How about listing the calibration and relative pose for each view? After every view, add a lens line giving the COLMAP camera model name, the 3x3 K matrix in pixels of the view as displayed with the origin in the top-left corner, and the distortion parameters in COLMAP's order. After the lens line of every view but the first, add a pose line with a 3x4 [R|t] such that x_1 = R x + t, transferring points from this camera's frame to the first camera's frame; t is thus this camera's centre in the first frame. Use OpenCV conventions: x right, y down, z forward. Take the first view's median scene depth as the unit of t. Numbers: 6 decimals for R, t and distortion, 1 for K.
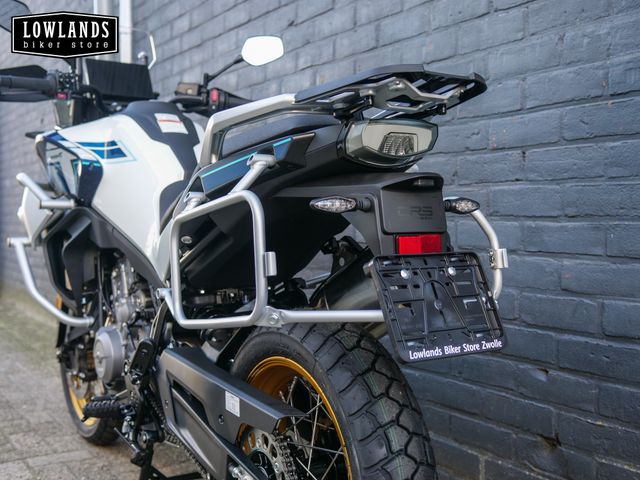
lens RADIAL K [[734.9, 0, 321.1], [0, 734.9, 241.6], [0, 0, 1]] dist [-0.006439, 0.011569]
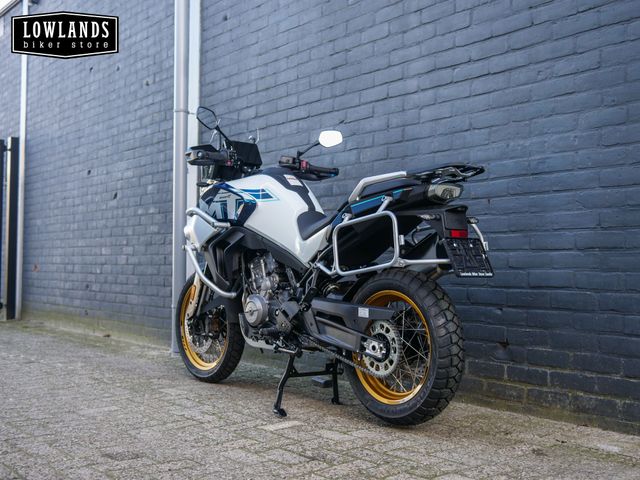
lens RADIAL K [[734.6, 0, 320.0], [0, 734.6, 240.0], [0, 0, 1]] dist [-0.007280, 0.021003]
pose [[0.993738, 0.018334, 0.110224, -0.380567], [-0.009874, 0.996996, -0.076818, 0.137887], [-0.111302, 0.075249, 0.990934, -0.877278]]
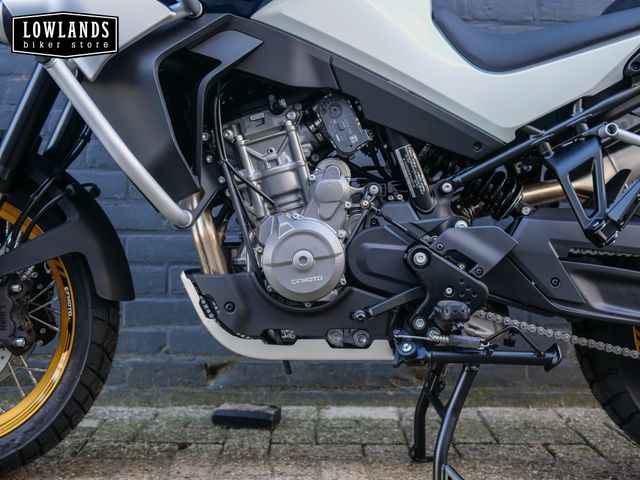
lens RADIAL K [[734.6, 0, 320.0], [0, 734.6, 240.0], [0, 0, 1]] dist [-0.007280, 0.021003]
pose [[0.538720, 0.006555, 0.842459, -0.928551], [0.022100, 0.999516, -0.021909, 0.176192], [-0.842195, 0.030422, 0.538314, 0.743027]]
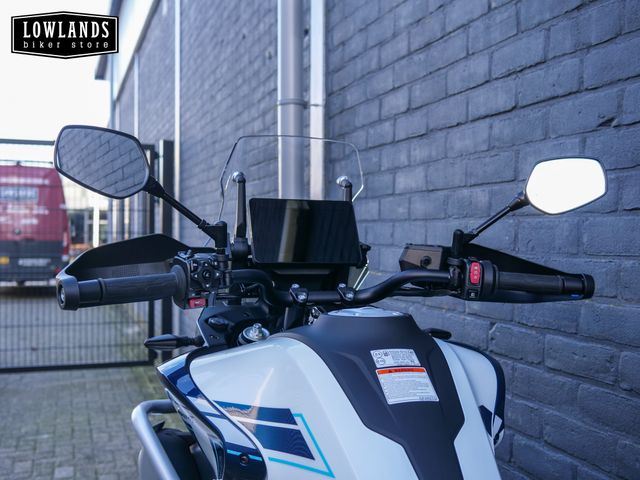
lens RADIAL K [[734.6, 0, 320.0], [0, 734.6, 240.0], [0, 0, 1]] dist [-0.007280, 0.021003]
pose [[0.968507, 0.012620, -0.248664, -0.158085], [-0.020474, 0.999369, -0.029026, -0.266939], [0.248141, 0.033203, 0.968155, 0.588235]]
